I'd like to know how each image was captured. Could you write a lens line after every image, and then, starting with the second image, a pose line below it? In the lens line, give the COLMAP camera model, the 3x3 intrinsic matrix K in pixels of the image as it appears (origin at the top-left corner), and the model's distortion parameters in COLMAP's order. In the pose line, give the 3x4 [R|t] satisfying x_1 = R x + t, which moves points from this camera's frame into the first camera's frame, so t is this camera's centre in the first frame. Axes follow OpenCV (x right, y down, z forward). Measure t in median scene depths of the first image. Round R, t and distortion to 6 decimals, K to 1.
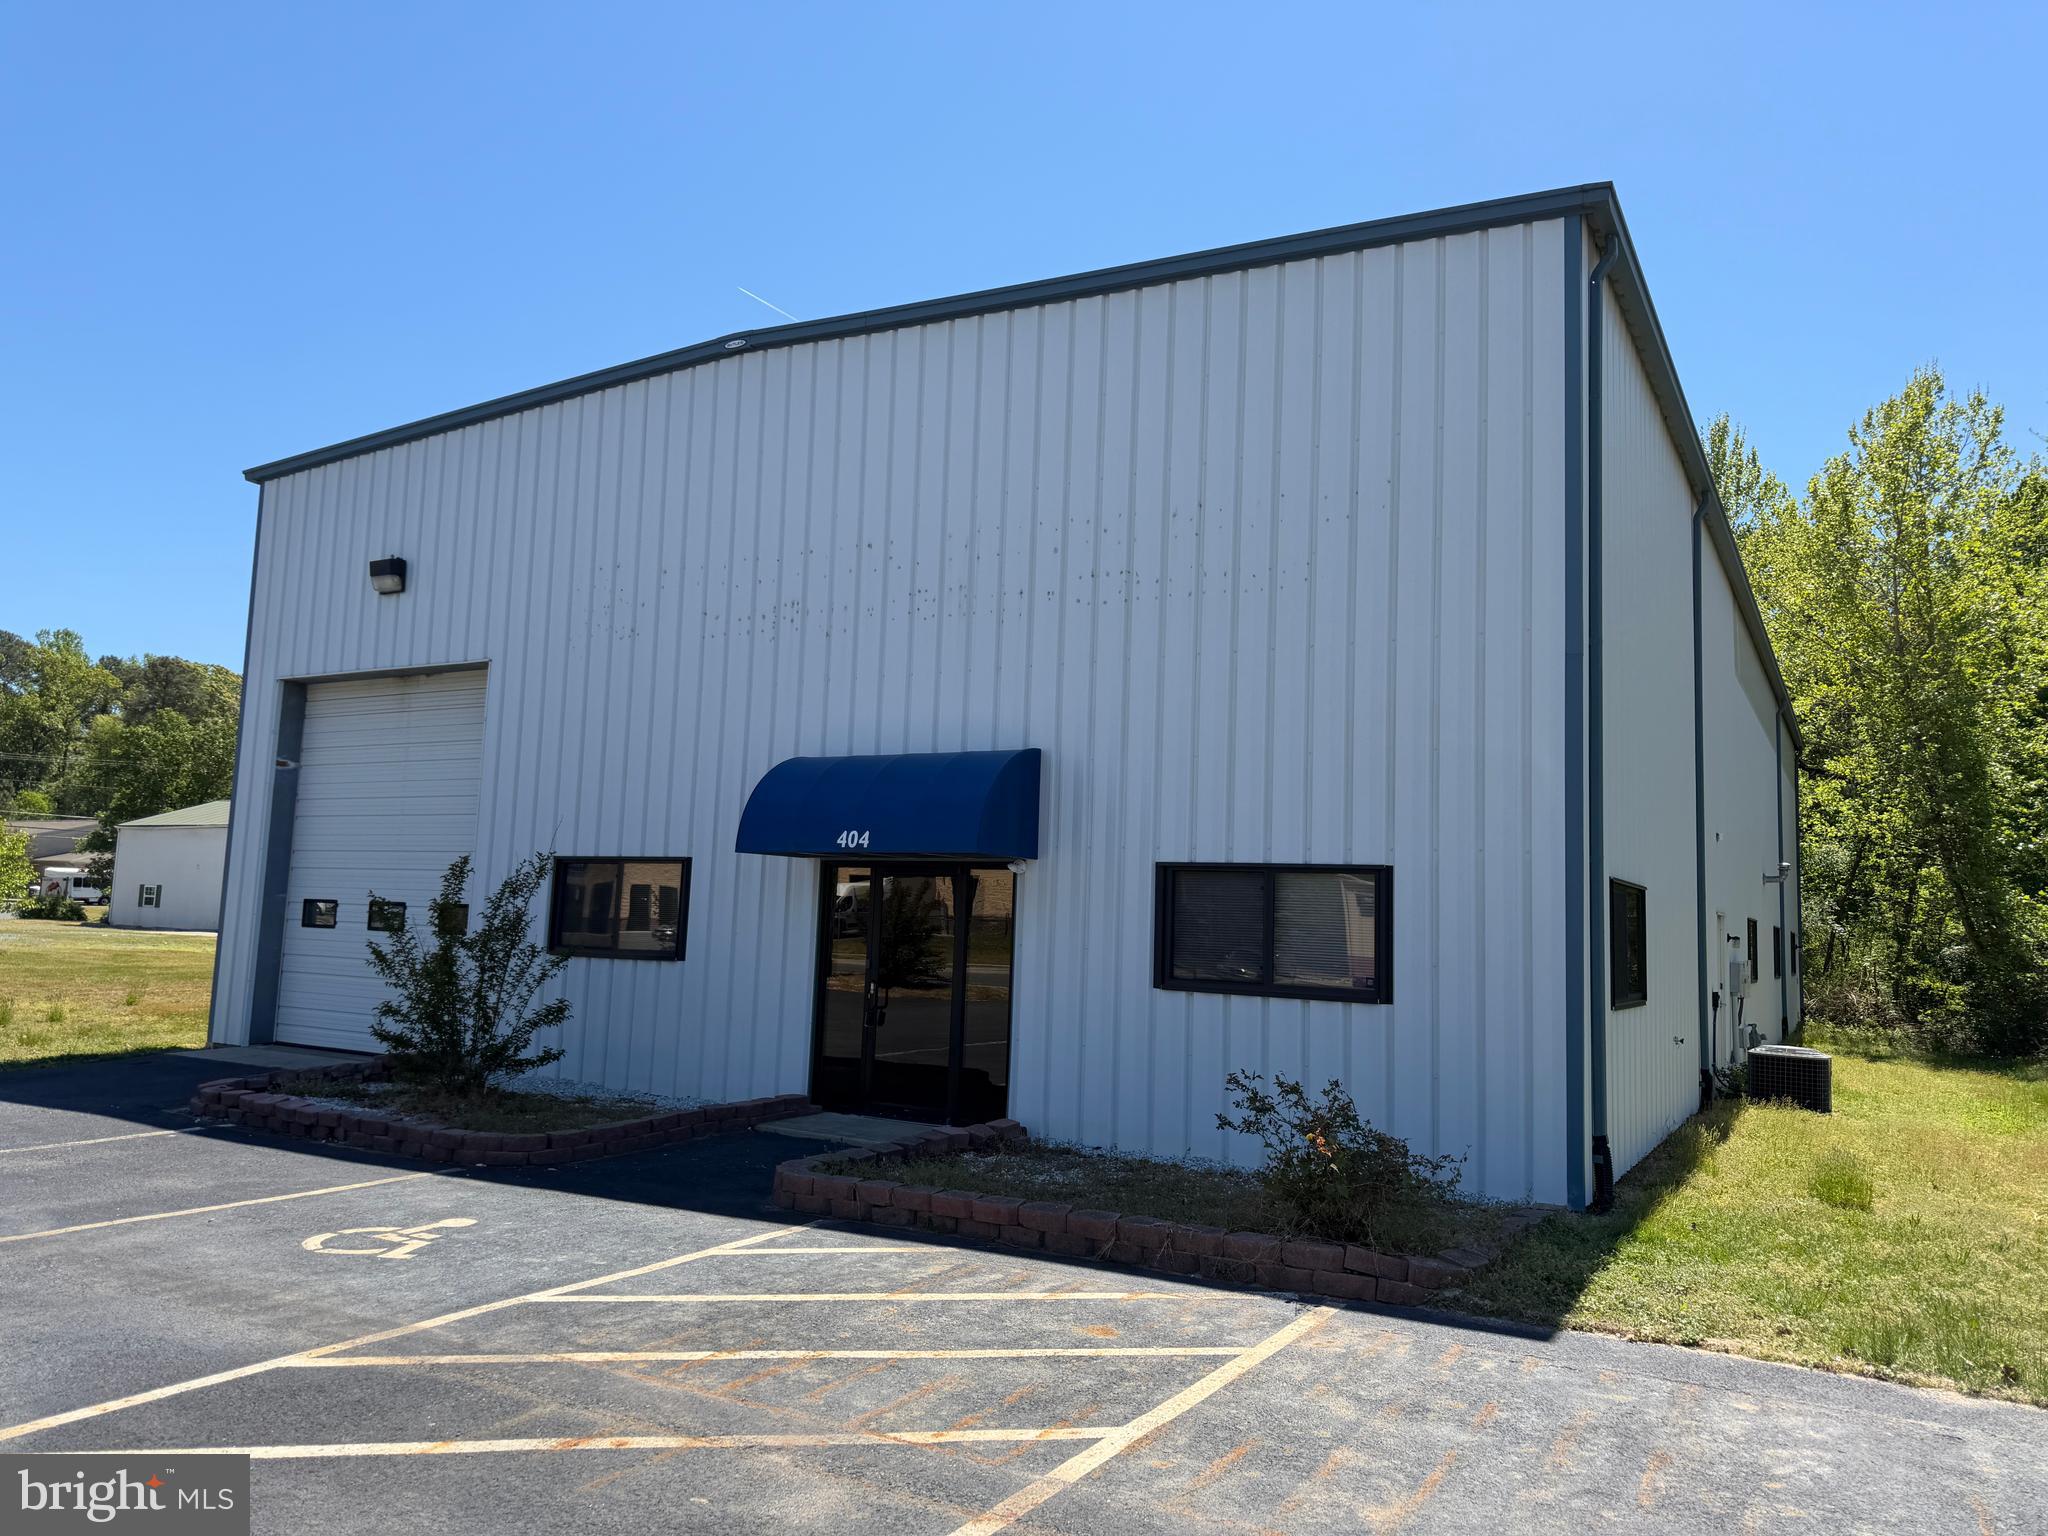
lens RADIAL K [[1436.5, 0, 1031.9], [0, 1436.5, 772.9], [0, 0, 1]] dist [0.070364, -0.061576]
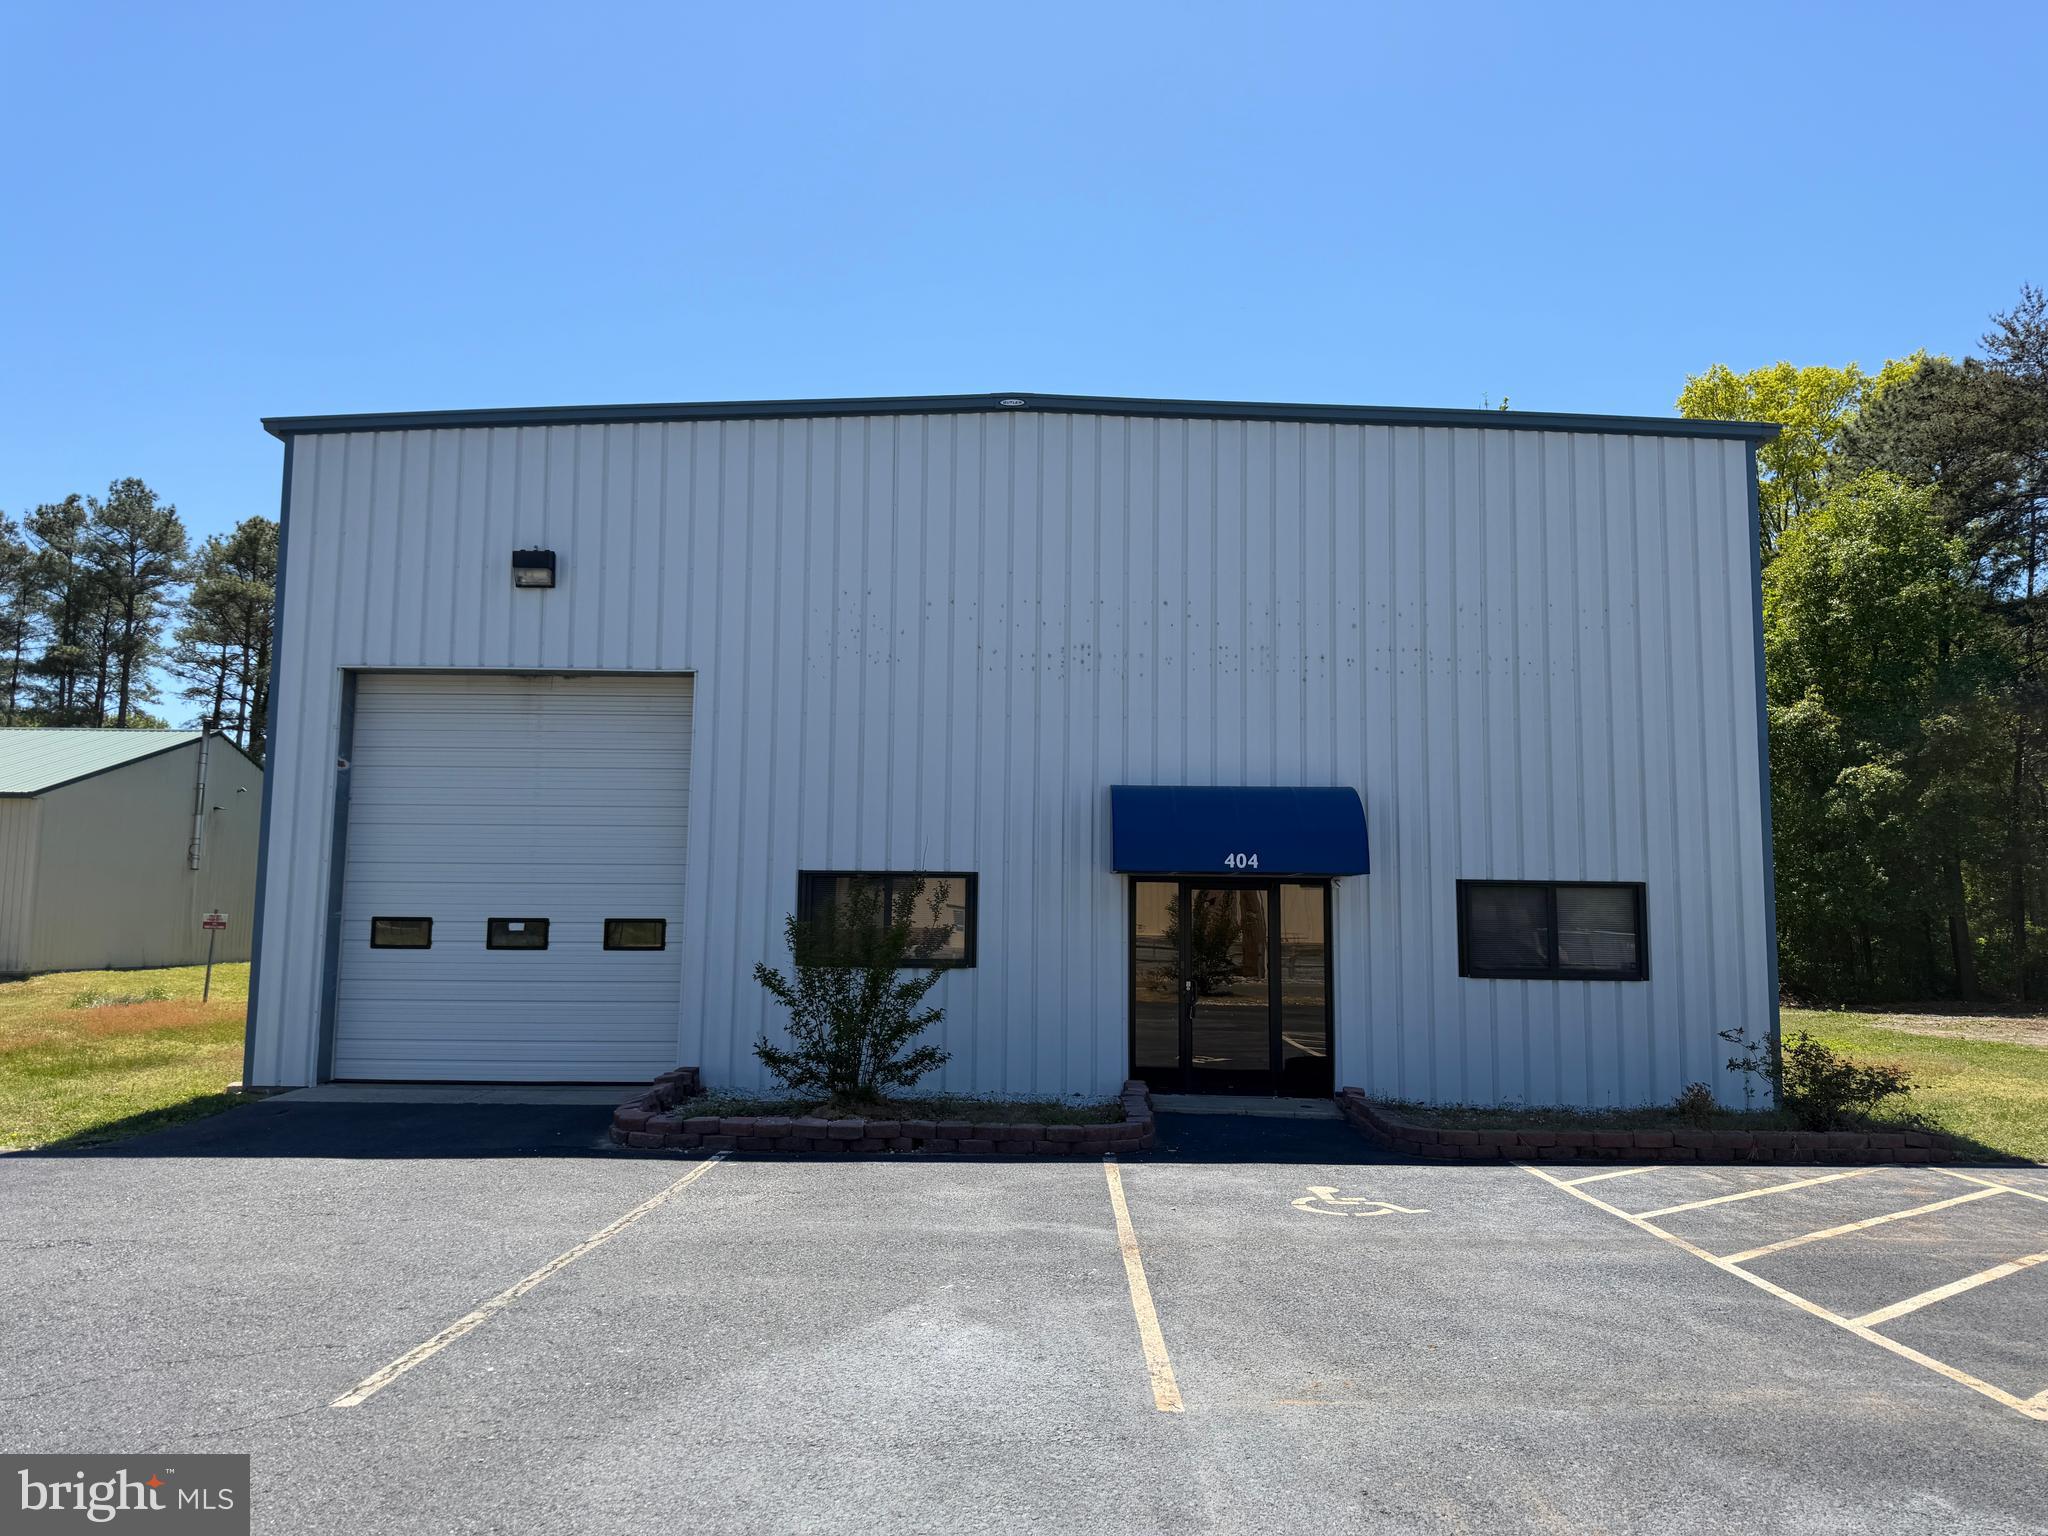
lens RADIAL K [[1436.5, 0, 1029.0], [0, 1436.5, 762.1], [0, 0, 1]] dist [0.070364, -0.061576]
pose [[0.879171, 0.030084, 0.475555, -0.793299], [-0.031109, 0.999500, -0.005716, -0.021477], [-0.475489, -0.009769, 0.879667, 0.038501]]
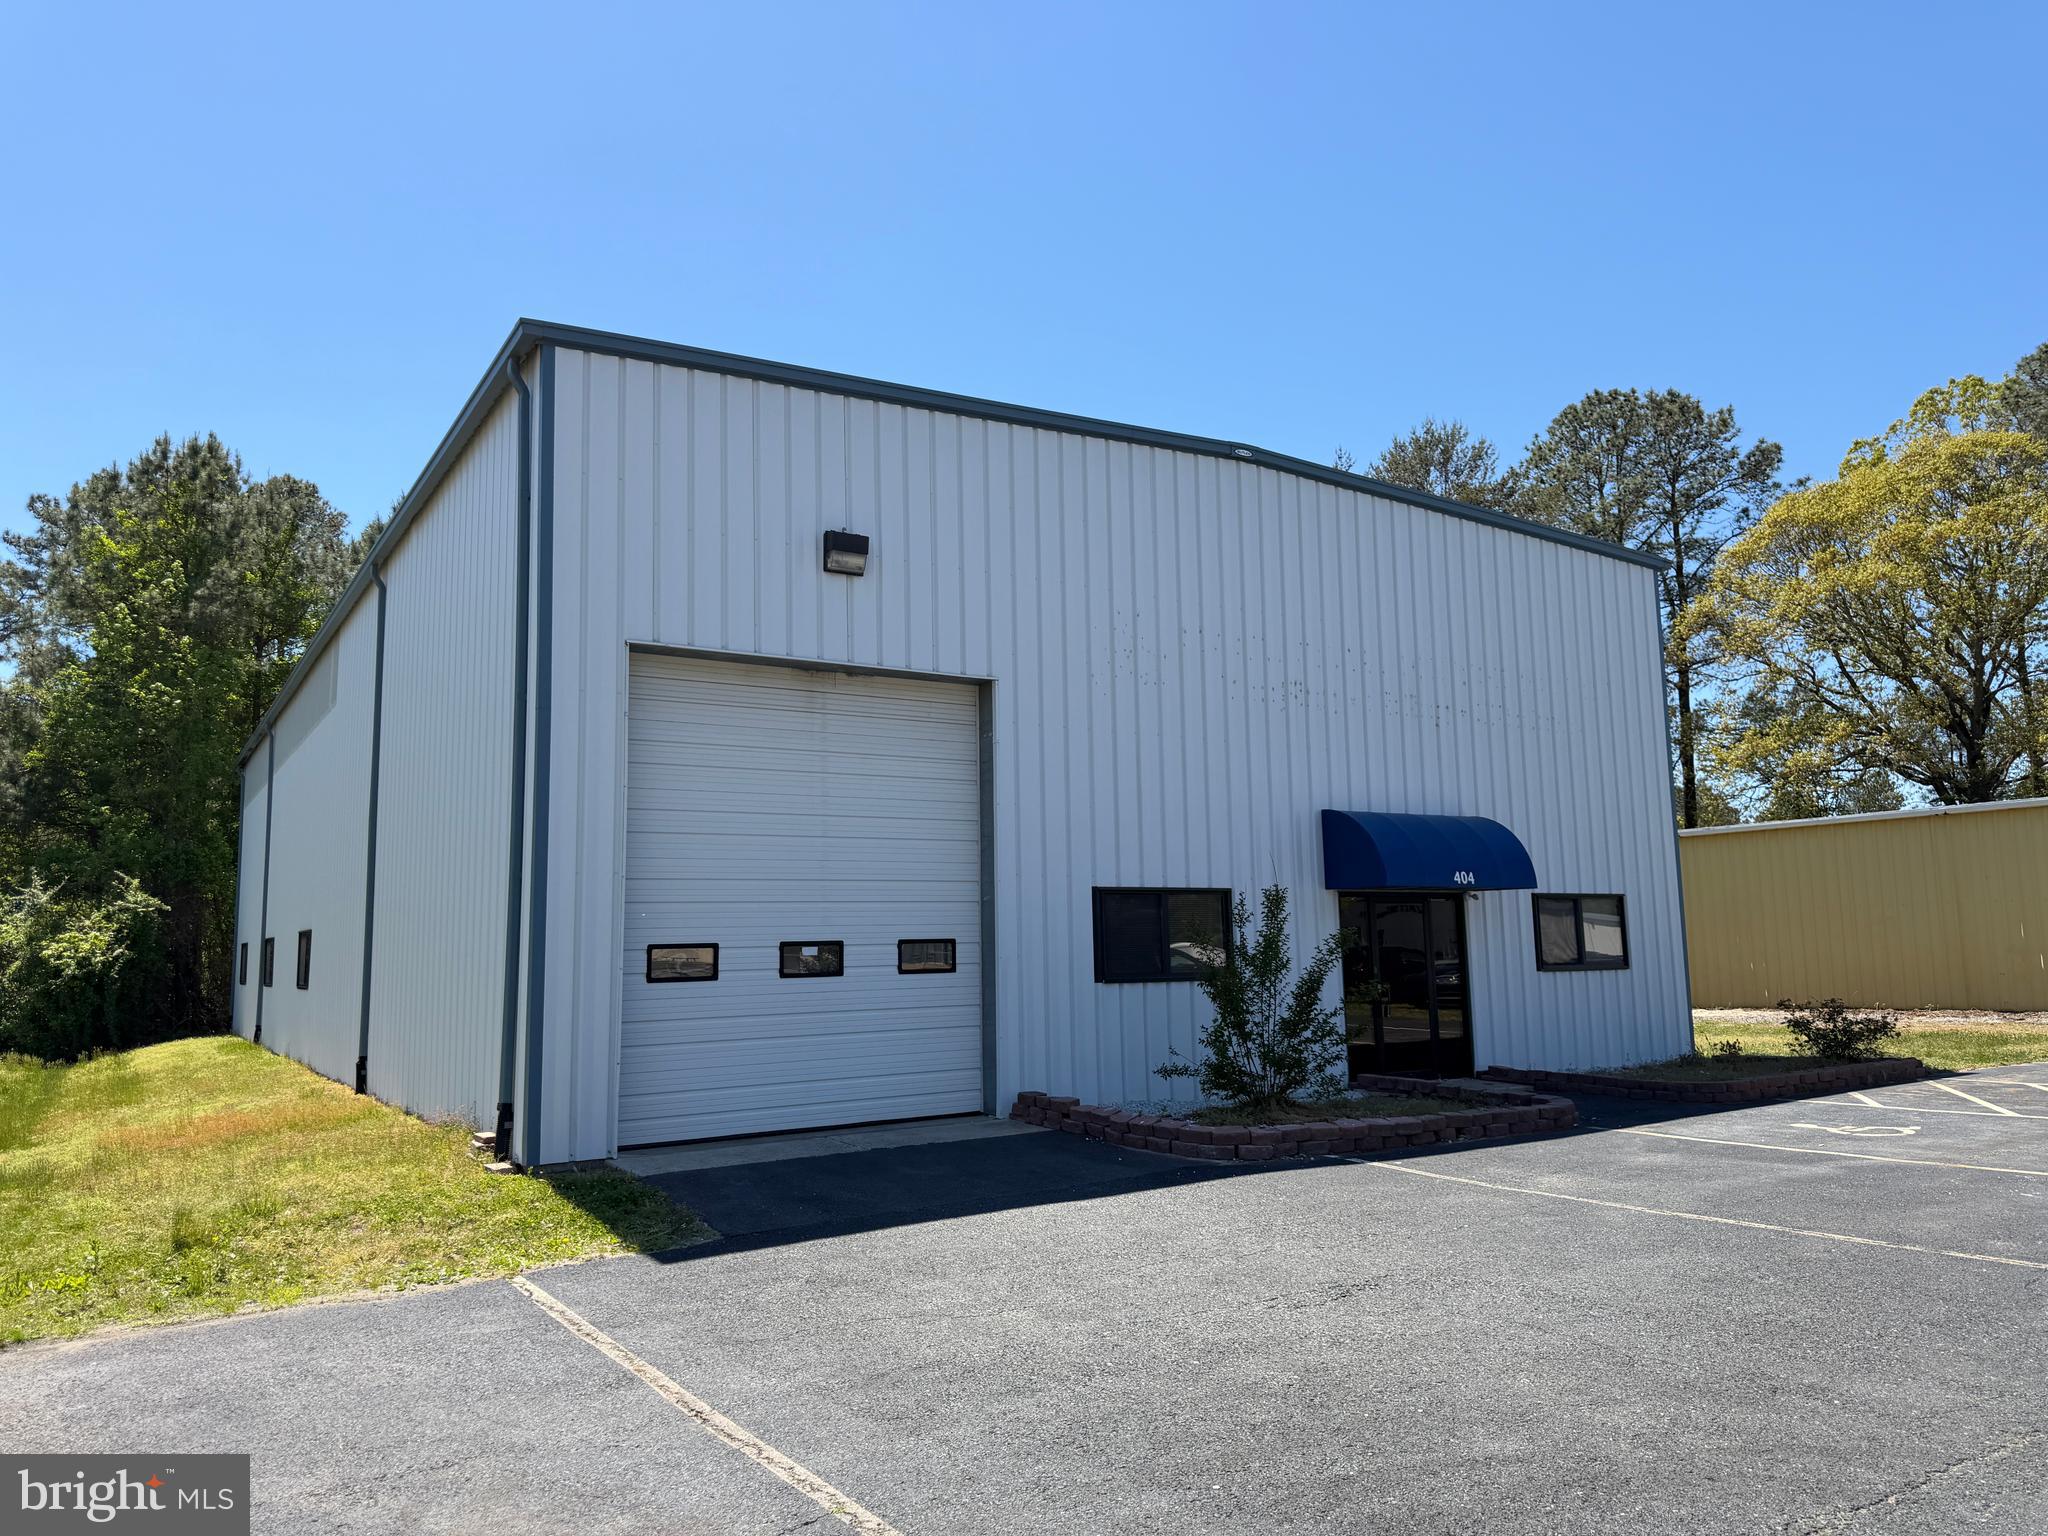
lens RADIAL K [[1436.5, 0, 1016.3], [0, 1436.5, 758.8], [0, 0, 1]] dist [0.070364, -0.061576]
pose [[0.469658, 0.072526, 0.879864, -1.476288], [-0.058204, 0.996995, -0.051112, 0.026608], [-0.880928, -0.027206, 0.472468, 0.678013]]
